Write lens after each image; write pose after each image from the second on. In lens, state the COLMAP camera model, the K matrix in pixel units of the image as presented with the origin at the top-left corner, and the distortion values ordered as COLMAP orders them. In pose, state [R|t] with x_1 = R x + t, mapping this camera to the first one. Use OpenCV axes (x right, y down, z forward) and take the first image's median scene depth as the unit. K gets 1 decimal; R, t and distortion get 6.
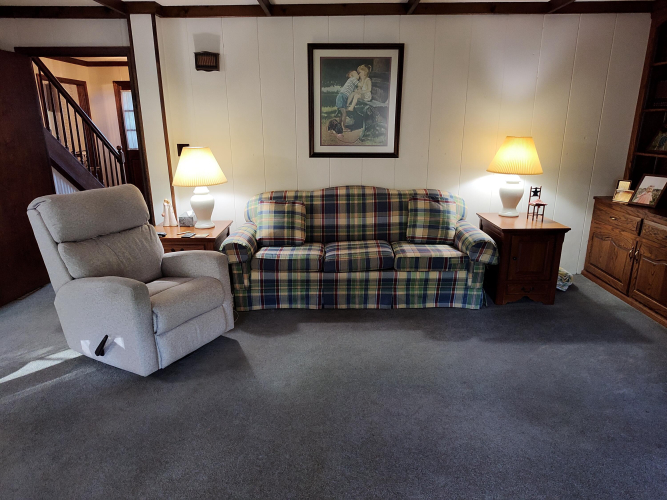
lens RADIAL K [[454.2, 0, 333.0], [0, 454.2, 259.8], [0, 0, 1]] dist [0.049532, -0.056527]
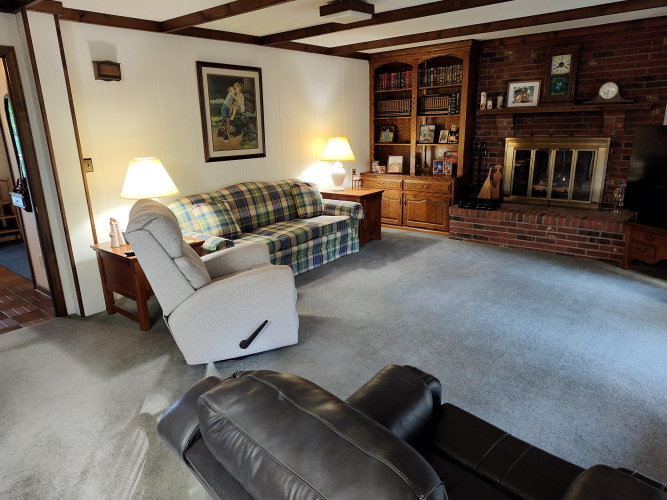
lens RADIAL K [[454.7, 0, 331.5], [0, 454.7, 252.4], [0, 0, 1]] dist [0.048314, -0.053897]
pose [[0.628604, -0.226904, 0.743890, -0.773122], [0.248053, 0.965032, 0.084747, -0.033983], [-0.737107, 0.131252, 0.662907, 0.074424]]
